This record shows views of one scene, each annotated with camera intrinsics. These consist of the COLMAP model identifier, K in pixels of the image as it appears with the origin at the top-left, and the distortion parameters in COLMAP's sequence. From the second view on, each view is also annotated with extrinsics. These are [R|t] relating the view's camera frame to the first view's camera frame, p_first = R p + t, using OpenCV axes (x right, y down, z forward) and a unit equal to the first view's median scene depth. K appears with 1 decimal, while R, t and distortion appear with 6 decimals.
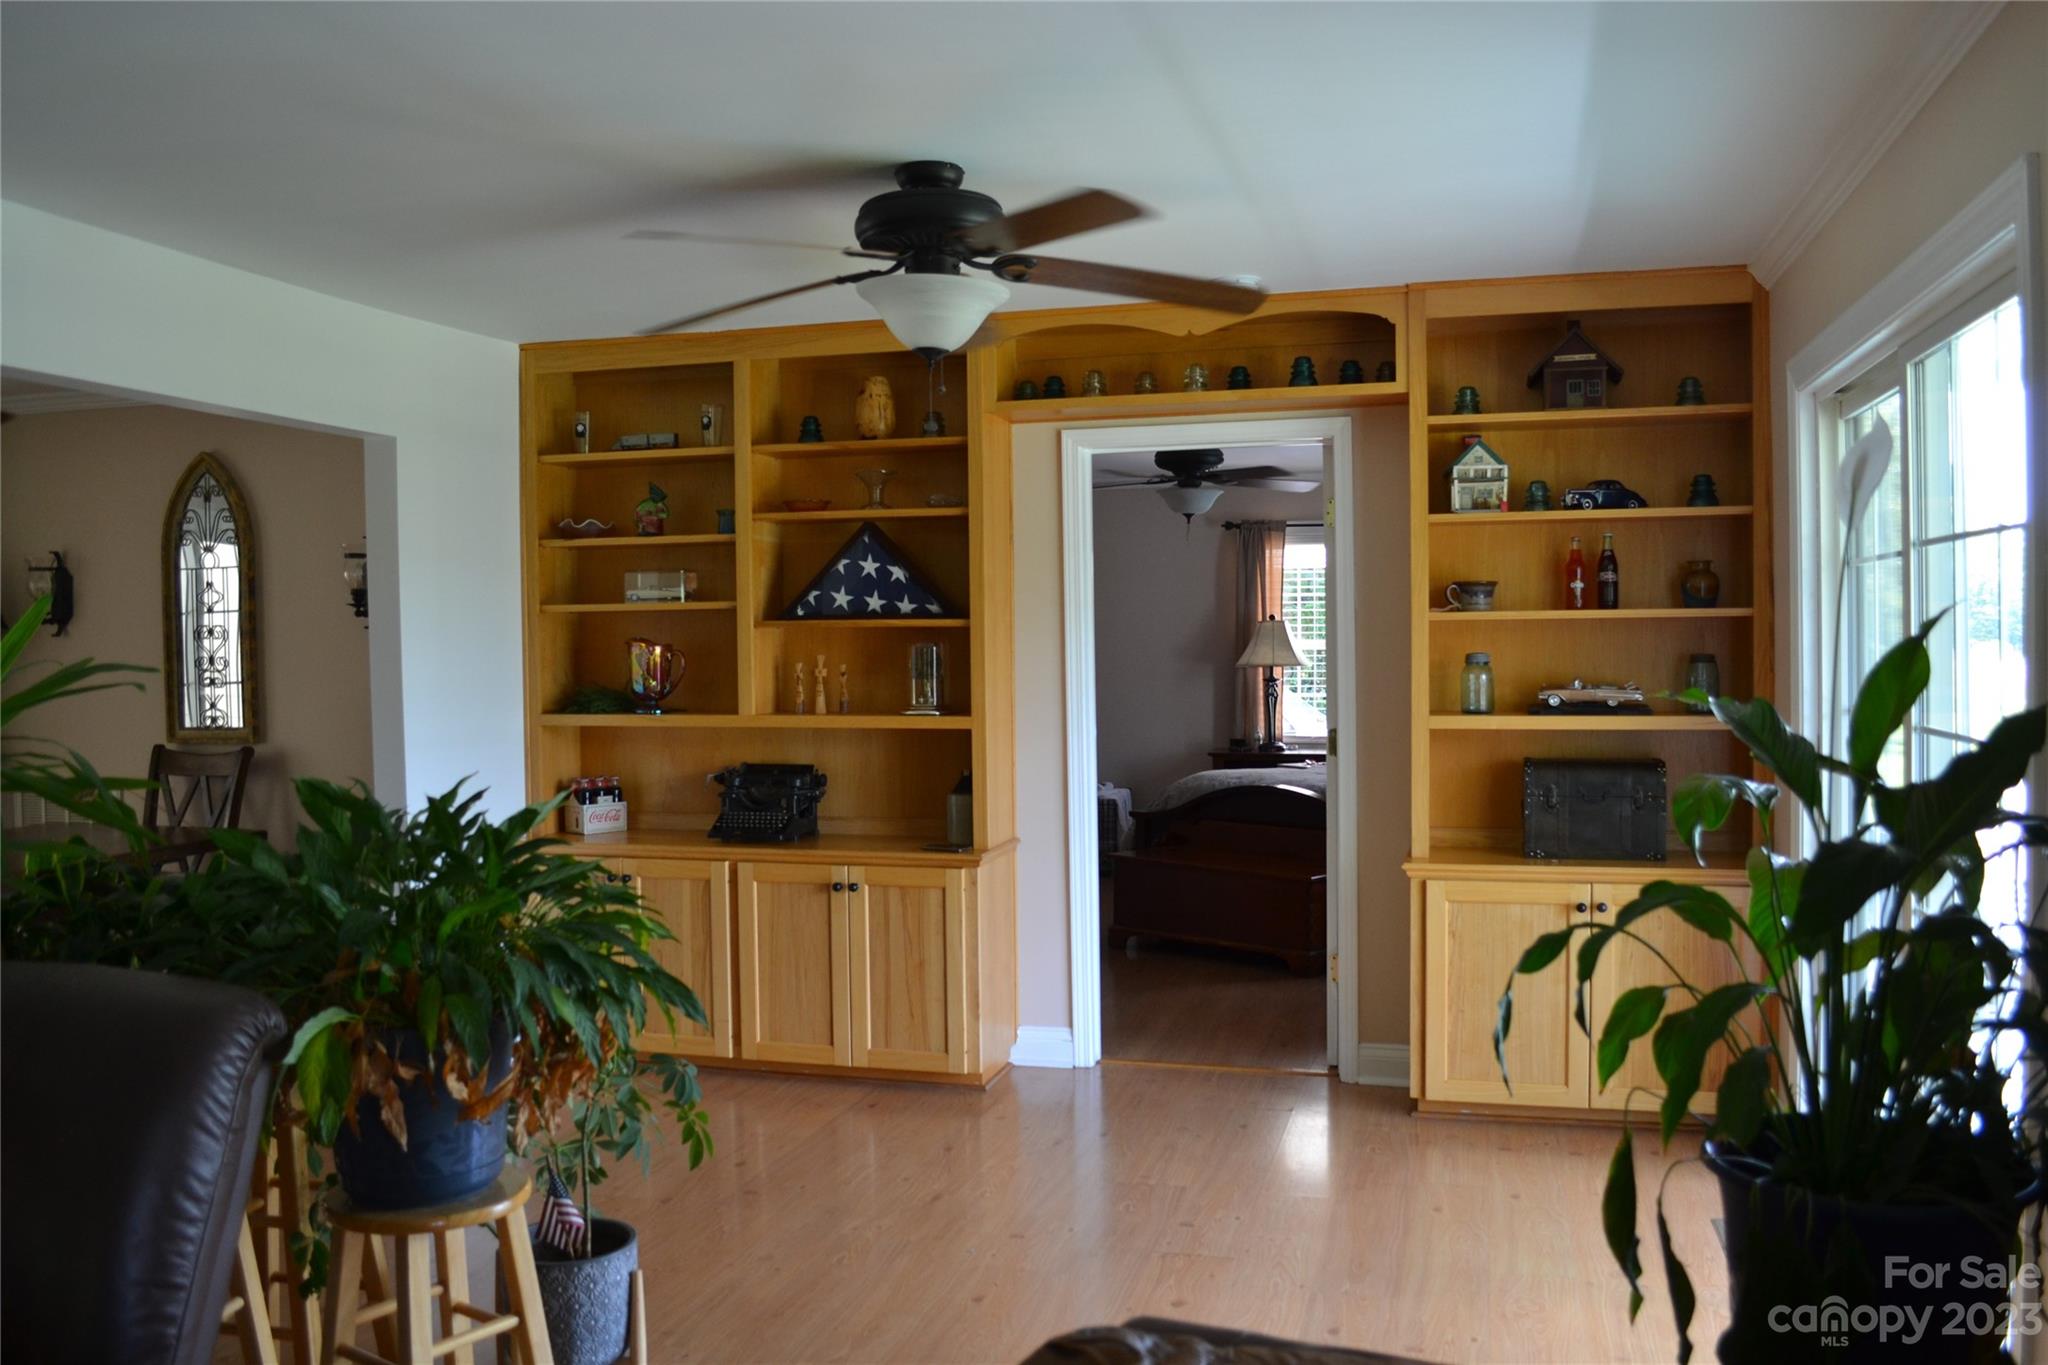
lens RADIAL K [[1640.3, 0, 1024.0], [0, 1640.3, 682.5], [0, 0, 1]] dist [-0.071141, -0.005658]
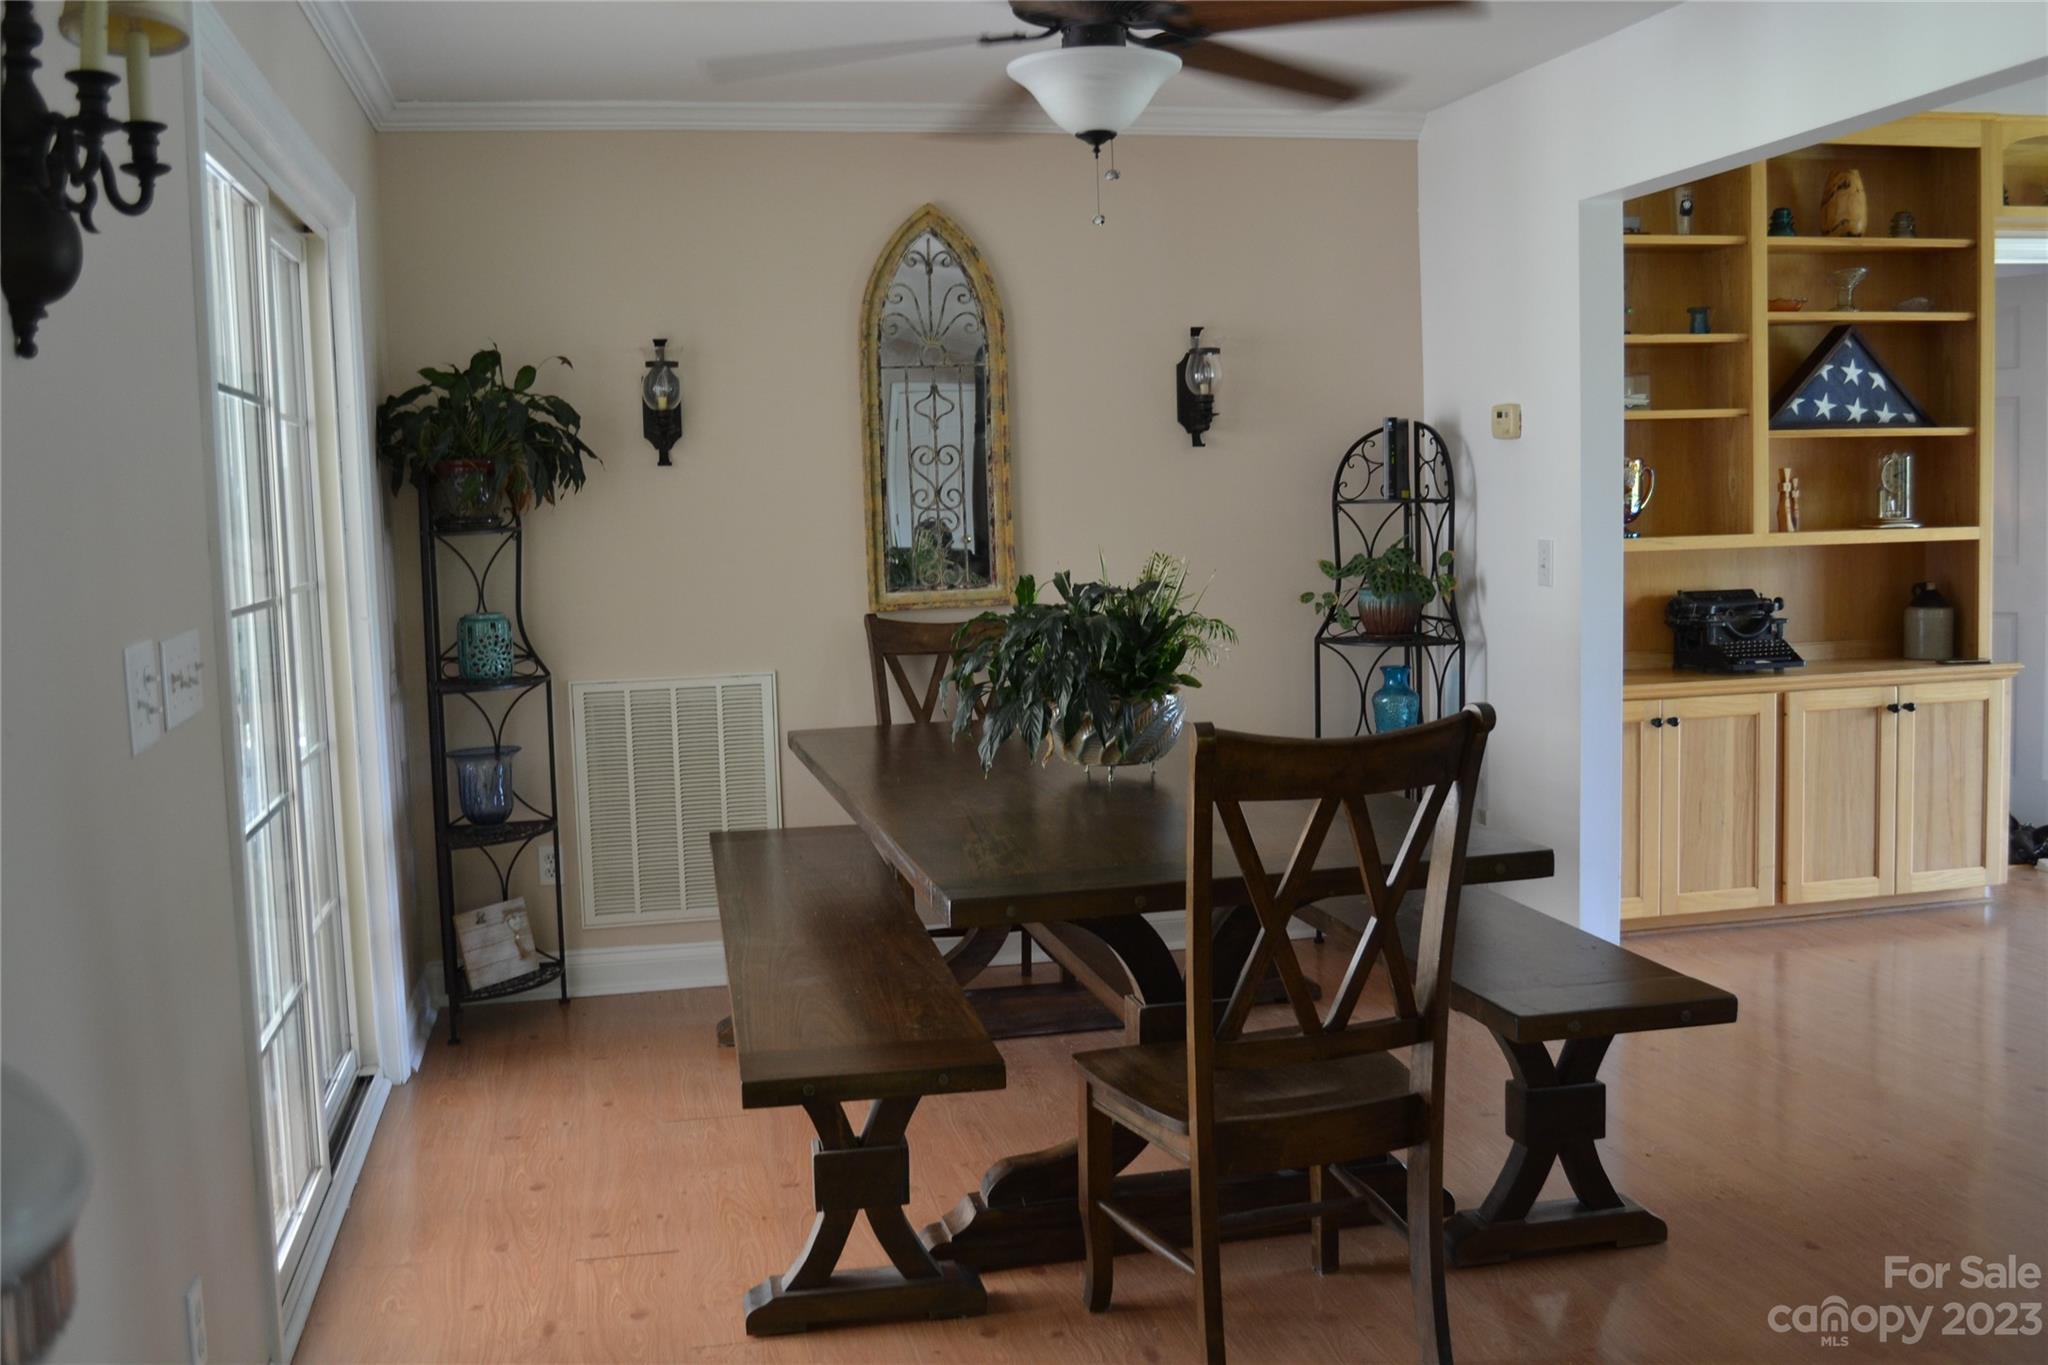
lens RADIAL K [[1926.1, 0, 1024.0], [0, 1926.1, 682.5], [0, 0, 1]] dist [-0.054574, -0.002474]
pose [[0.882806, -0.062581, 0.465551, -1.022430], [0.036789, 0.997253, 0.064292, 0.018914], [-0.468296, -0.039630, 0.882683, 0.246099]]
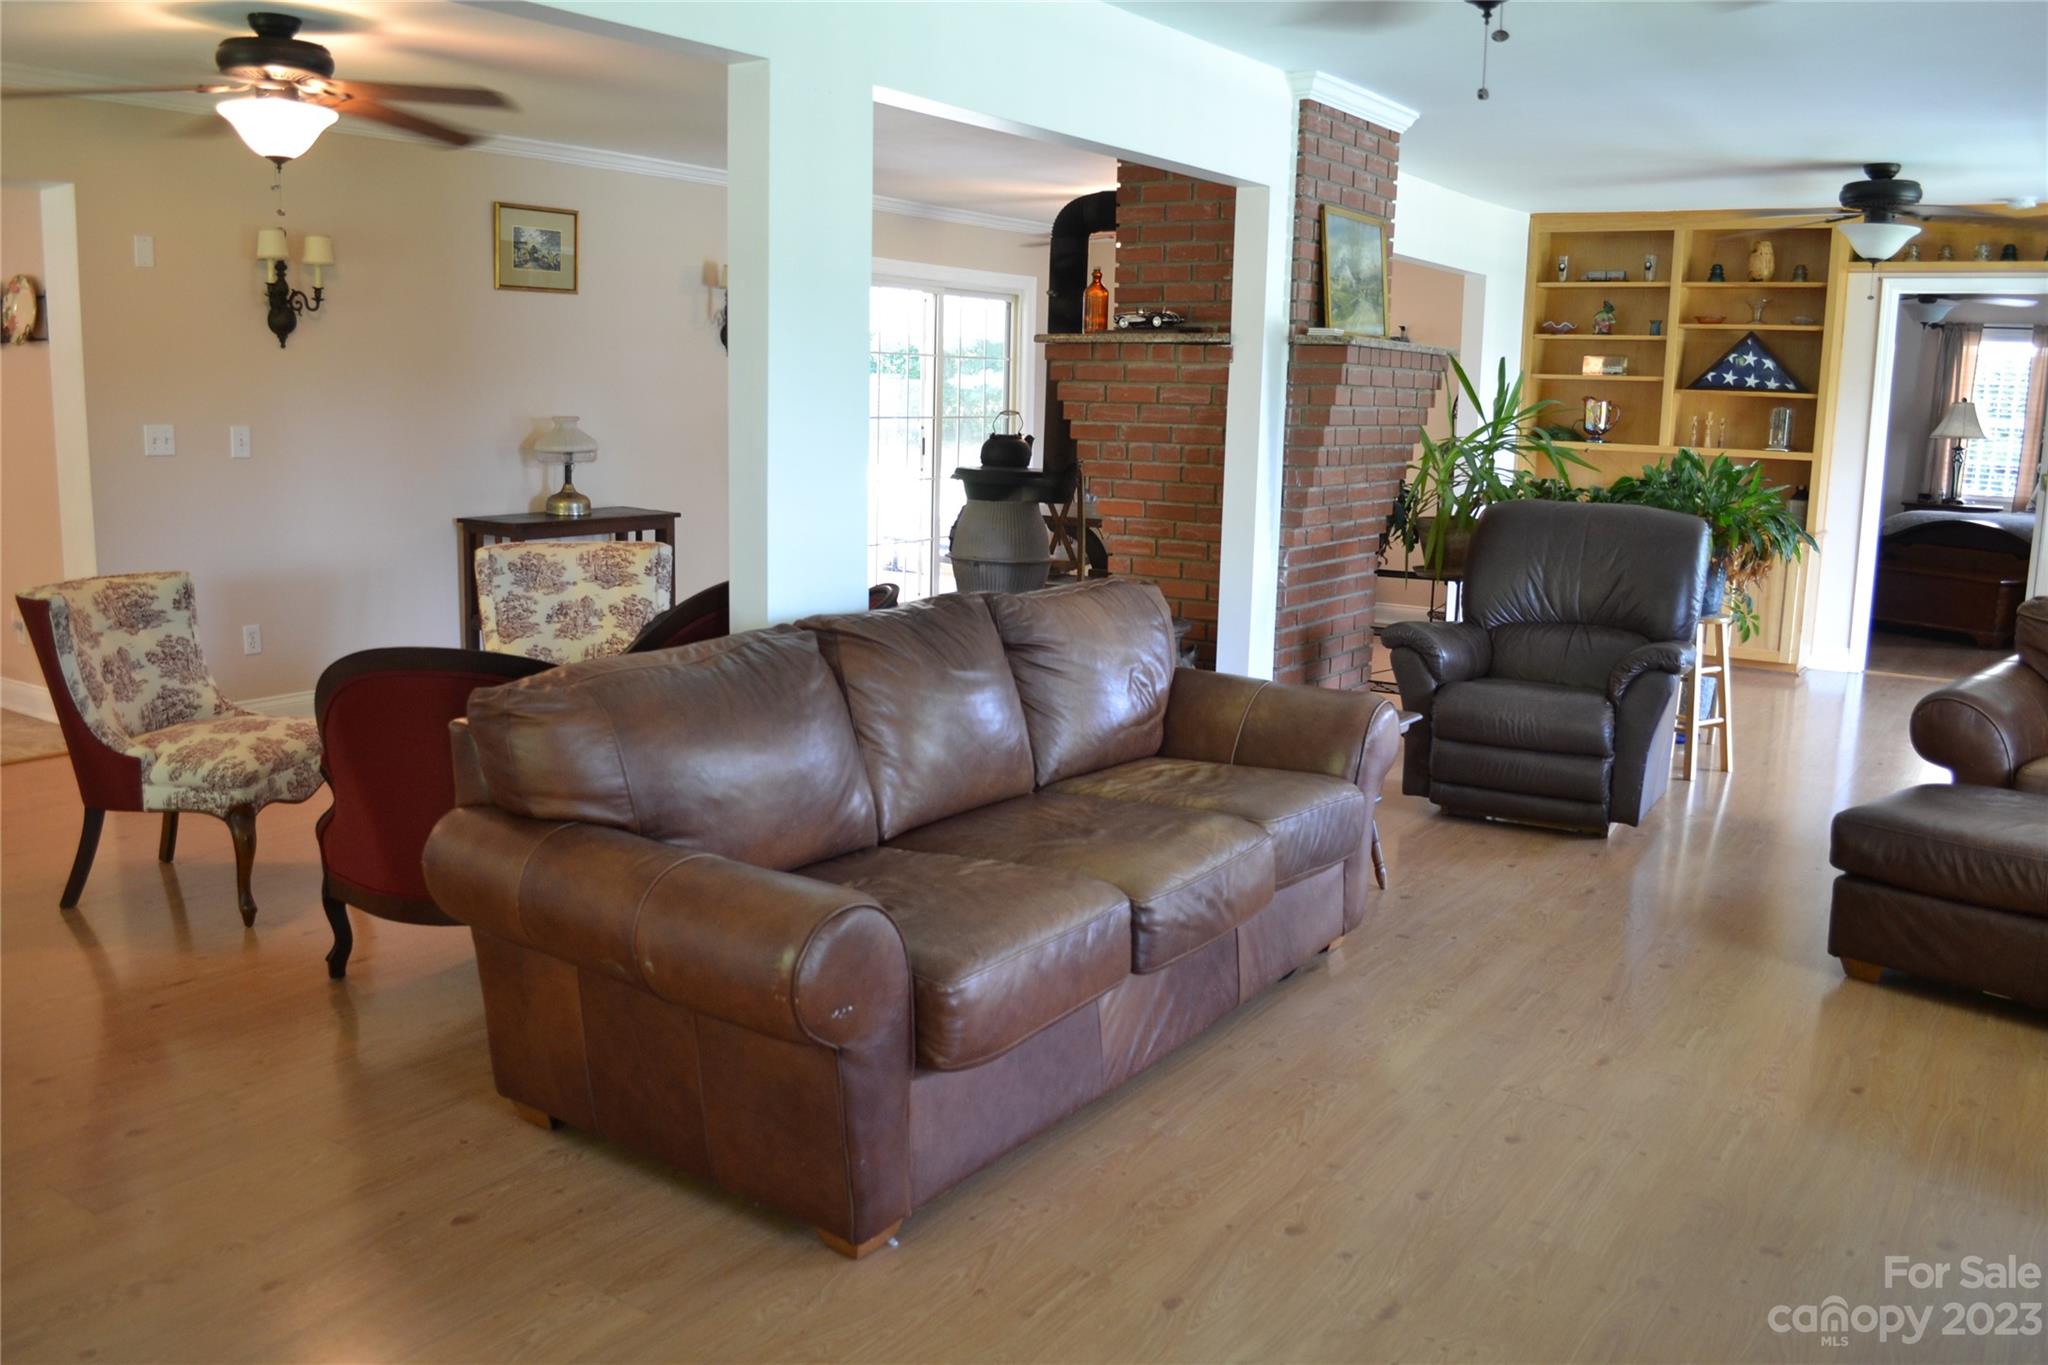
lens RADIAL K [[1640.3, 0, 1024.0], [0, 1640.3, 682.5], [0, 0, 1]] dist [-0.071141, -0.005658]
pose [[0.947428, 0.086027, -0.308188, -0.255580], [-0.040086, 0.987503, 0.152417, 0.032346], [0.317449, -0.132050, 0.939036, -0.787216]]
